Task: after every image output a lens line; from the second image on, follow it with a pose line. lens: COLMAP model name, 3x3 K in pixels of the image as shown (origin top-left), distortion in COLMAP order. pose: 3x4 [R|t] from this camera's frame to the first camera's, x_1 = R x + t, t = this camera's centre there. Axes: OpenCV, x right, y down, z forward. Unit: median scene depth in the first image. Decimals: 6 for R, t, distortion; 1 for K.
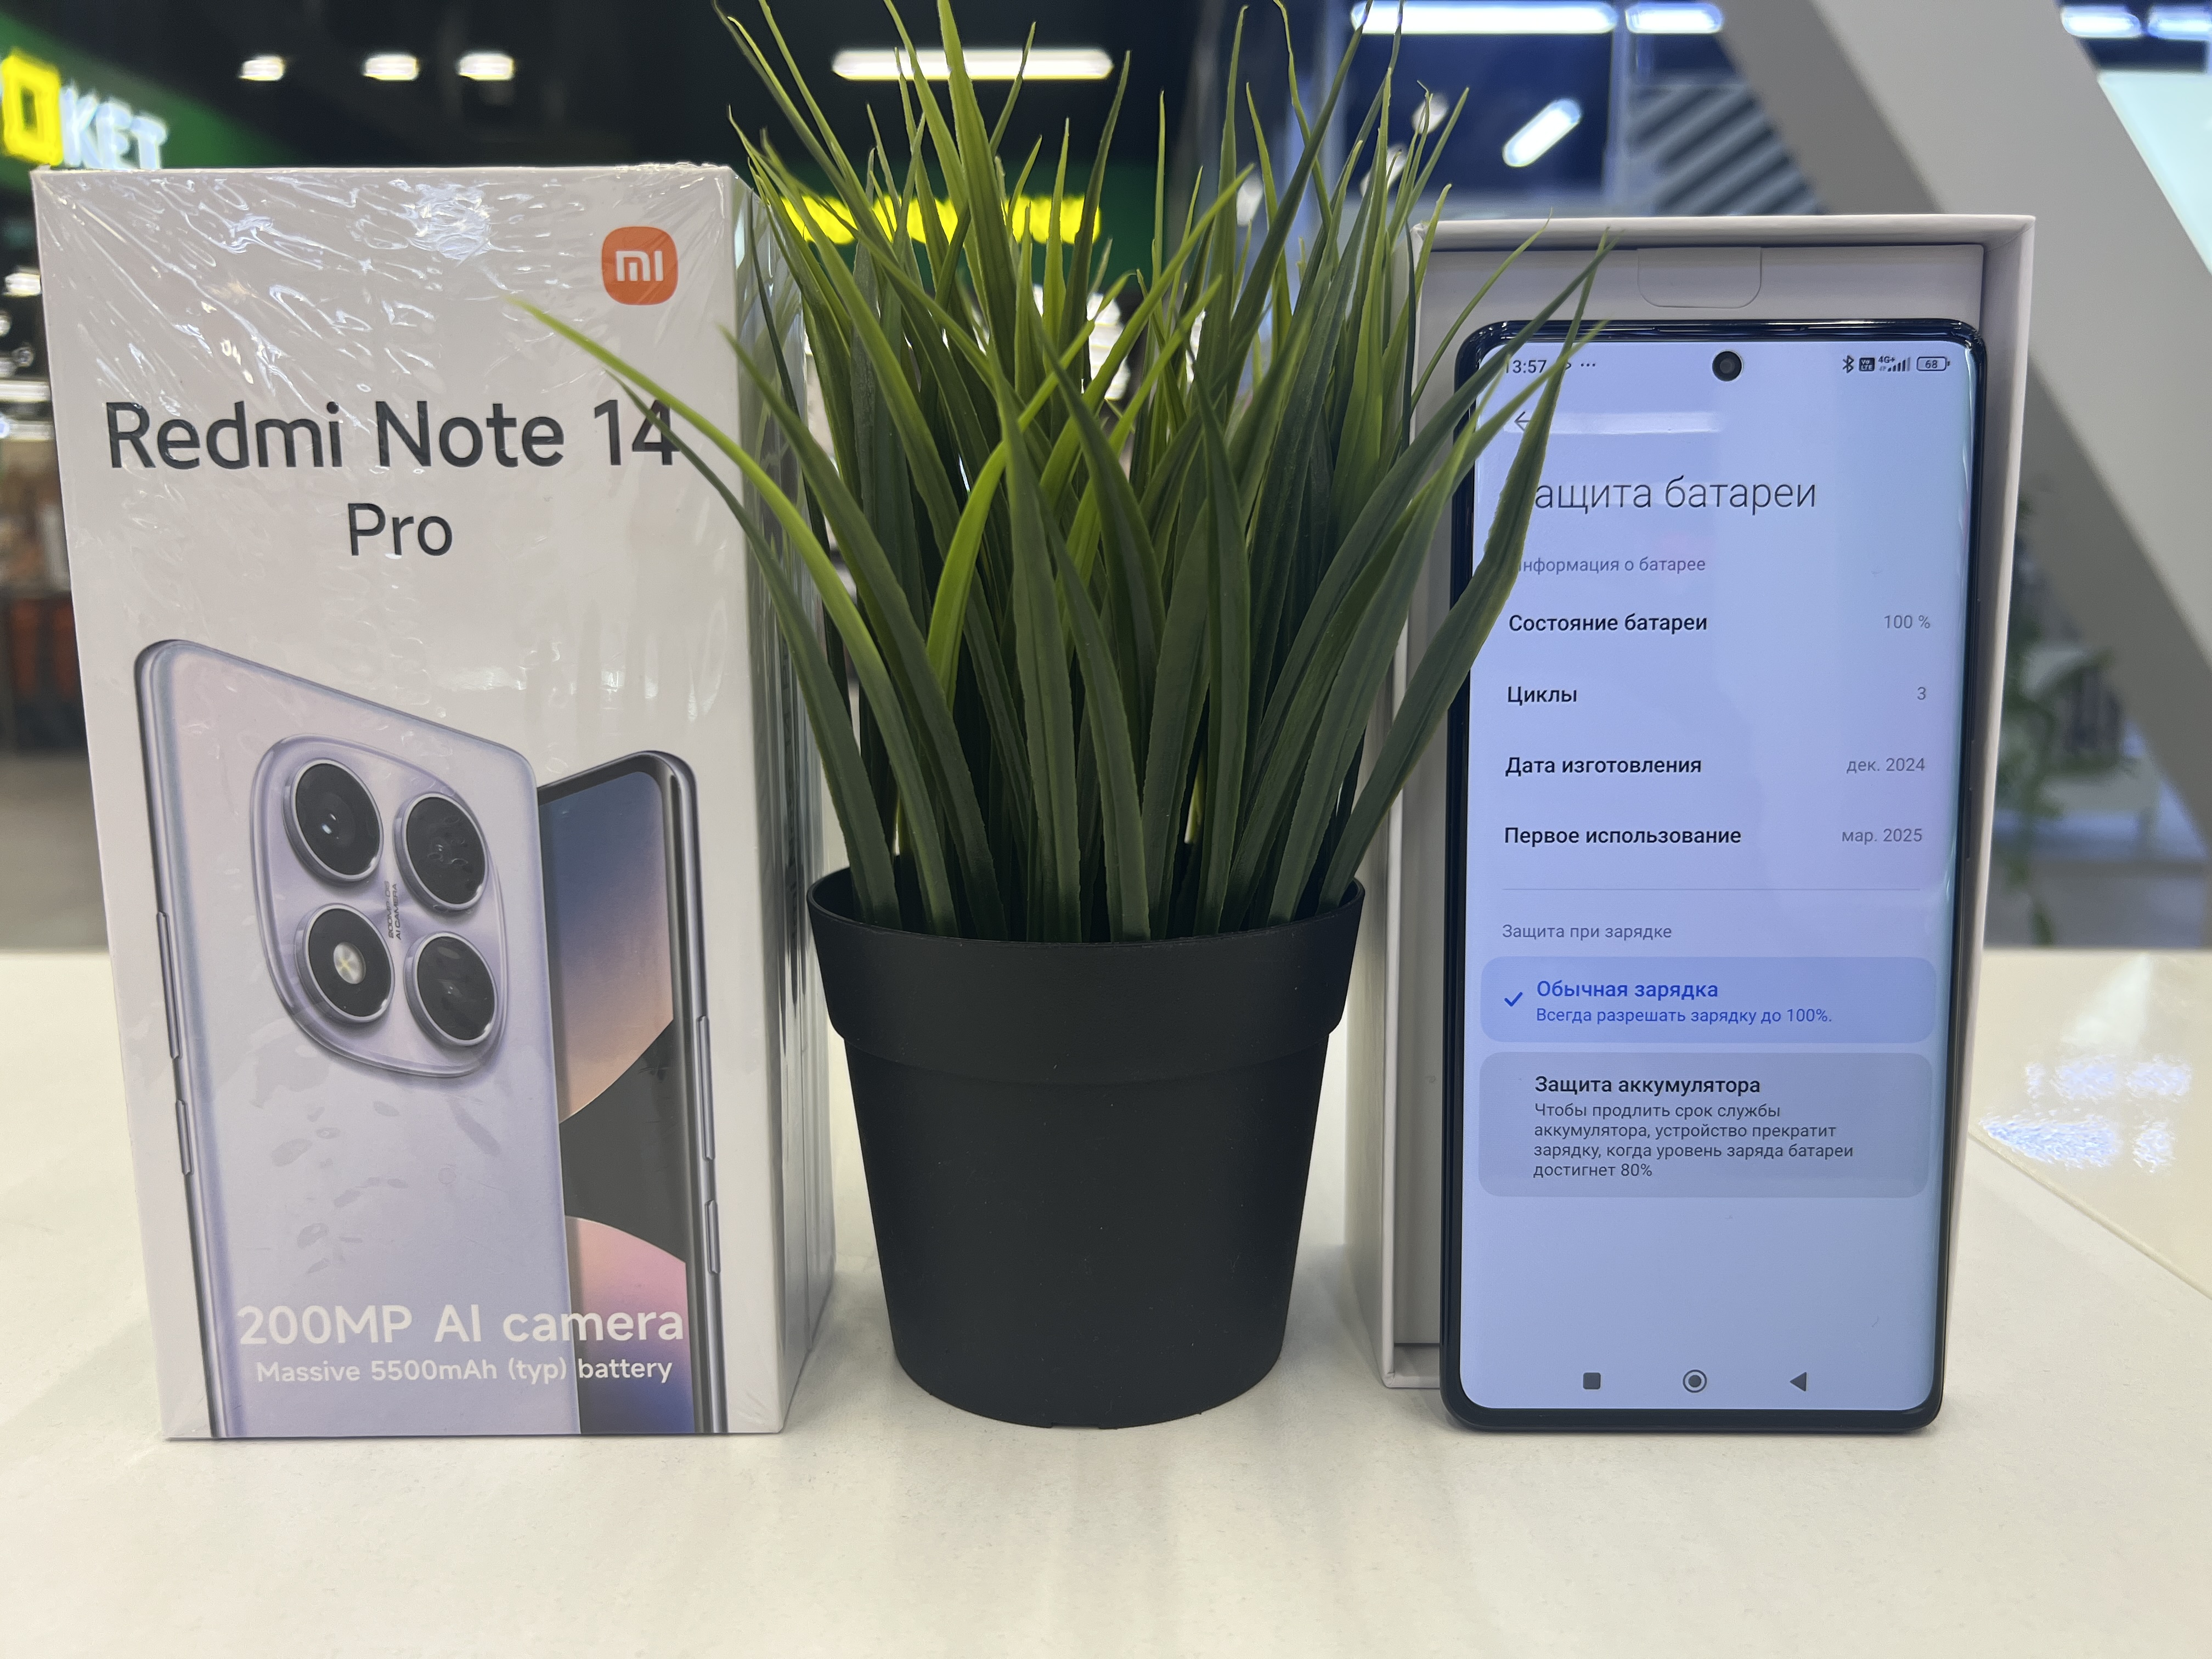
lens RADIAL K [[1668.1, 0, 1095.7], [0, 1668.1, 851.3], [0, 0, 1]] dist [0.040358, -0.056297]
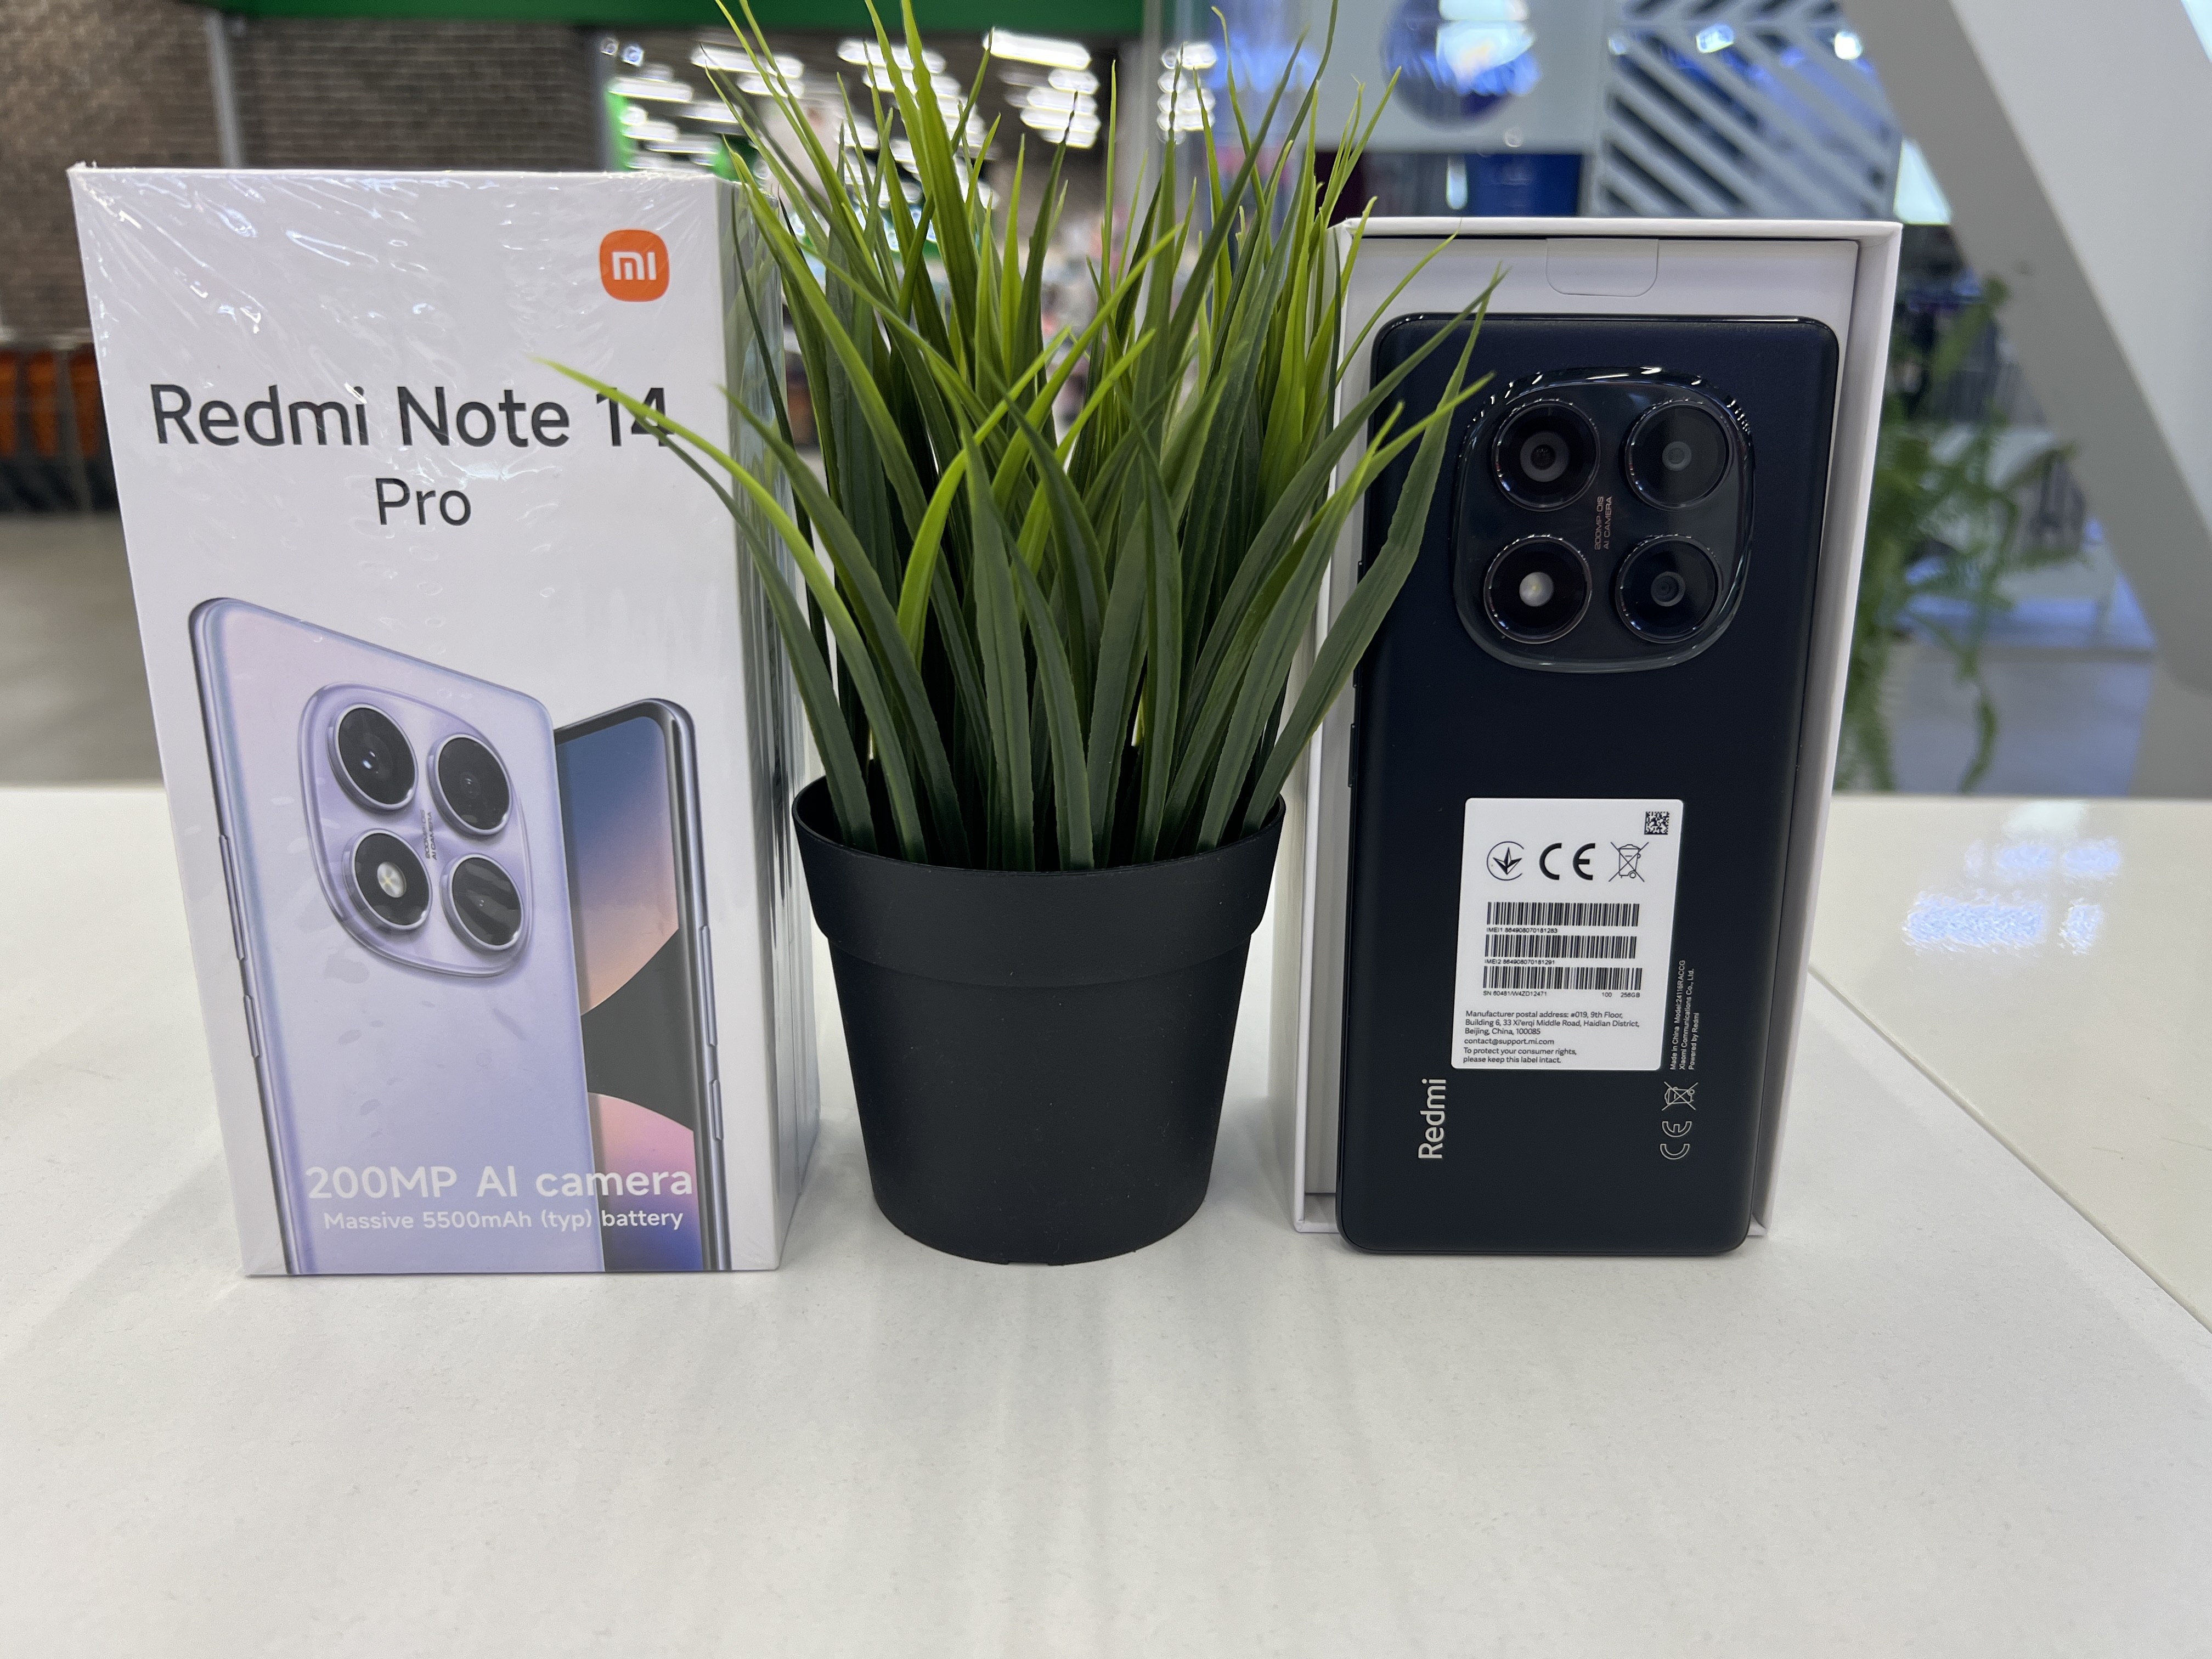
lens RADIAL K [[1668.1, 0, 1098.6], [0, 1668.1, 833.5], [0, 0, 1]] dist [0.040358, -0.056297]
pose [[0.999750, 0.006296, 0.021467, 0.010746], [-0.008962, 0.991933, 0.126450, -0.111741], [-0.020498, -0.126611, 0.991741, -0.134994]]
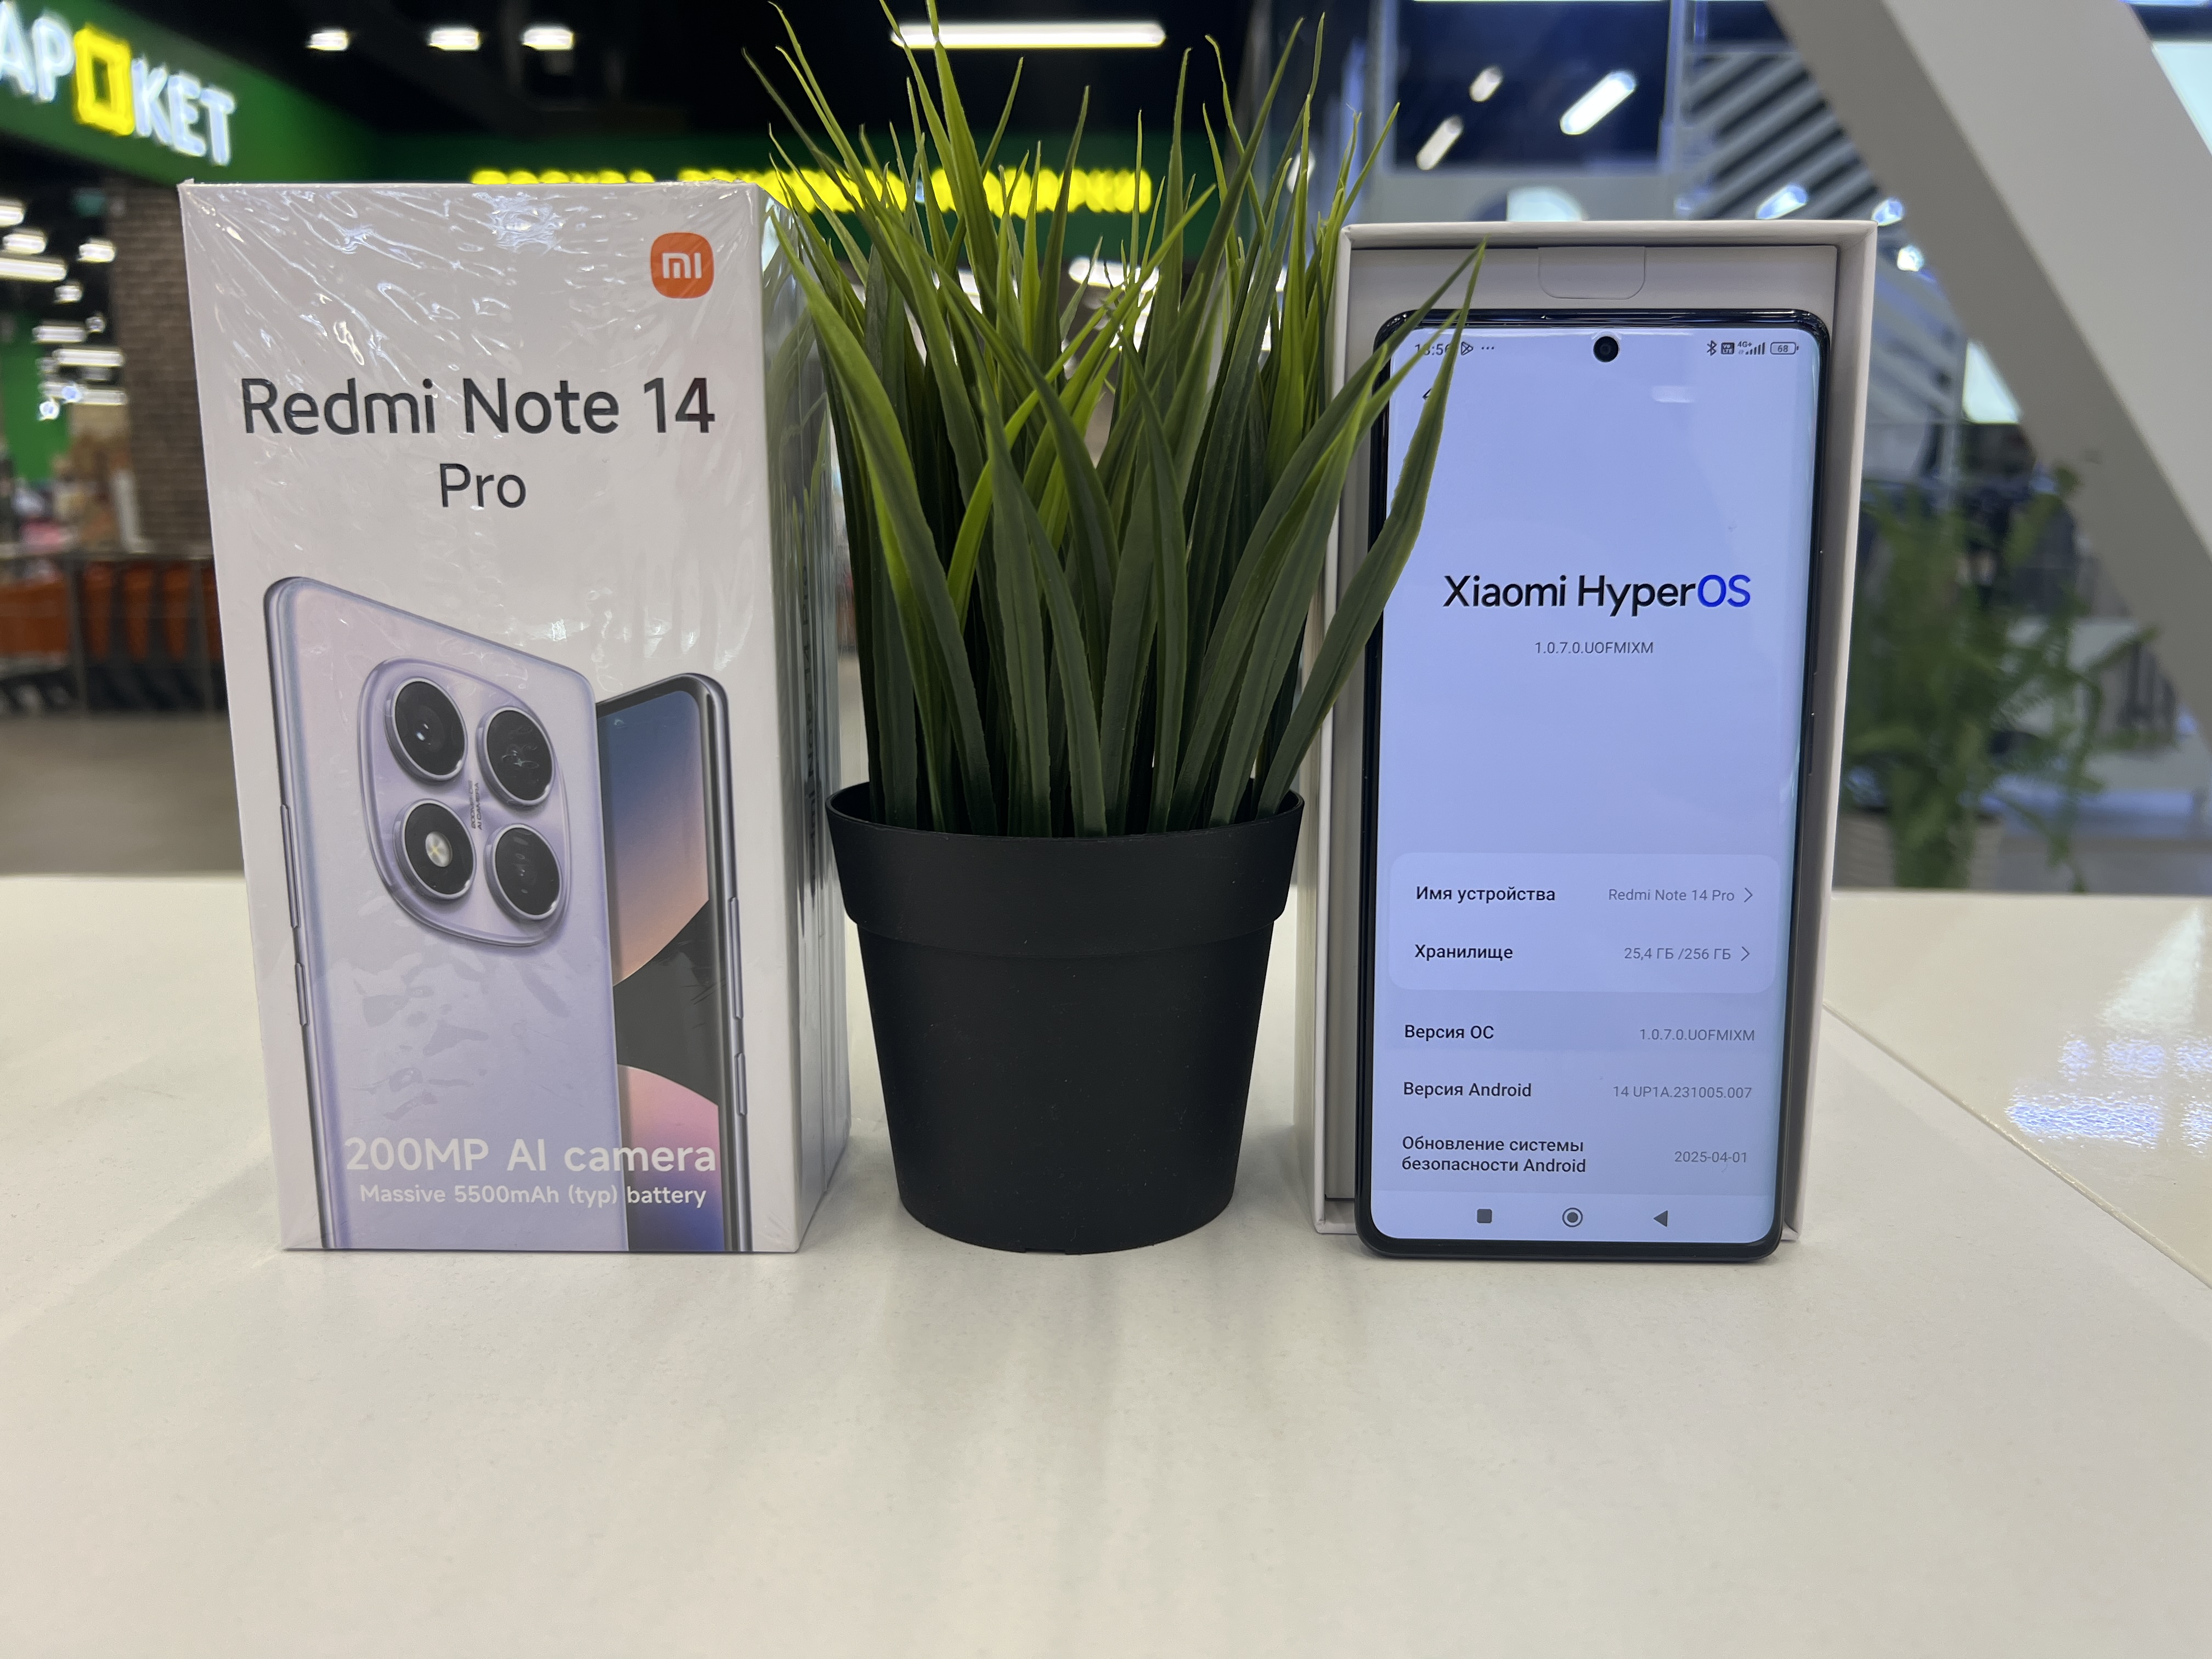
lens RADIAL K [[1668.1, 0, 1106.0], [0, 1668.1, 844.6], [0, 0, 1]] dist [0.040358, -0.056297]
pose [[0.999650, 0.009043, -0.024866, 0.059789], [-0.008718, 0.999875, 0.013164, 0.042910], [0.024982, -0.012943, 0.999604, -0.181368]]
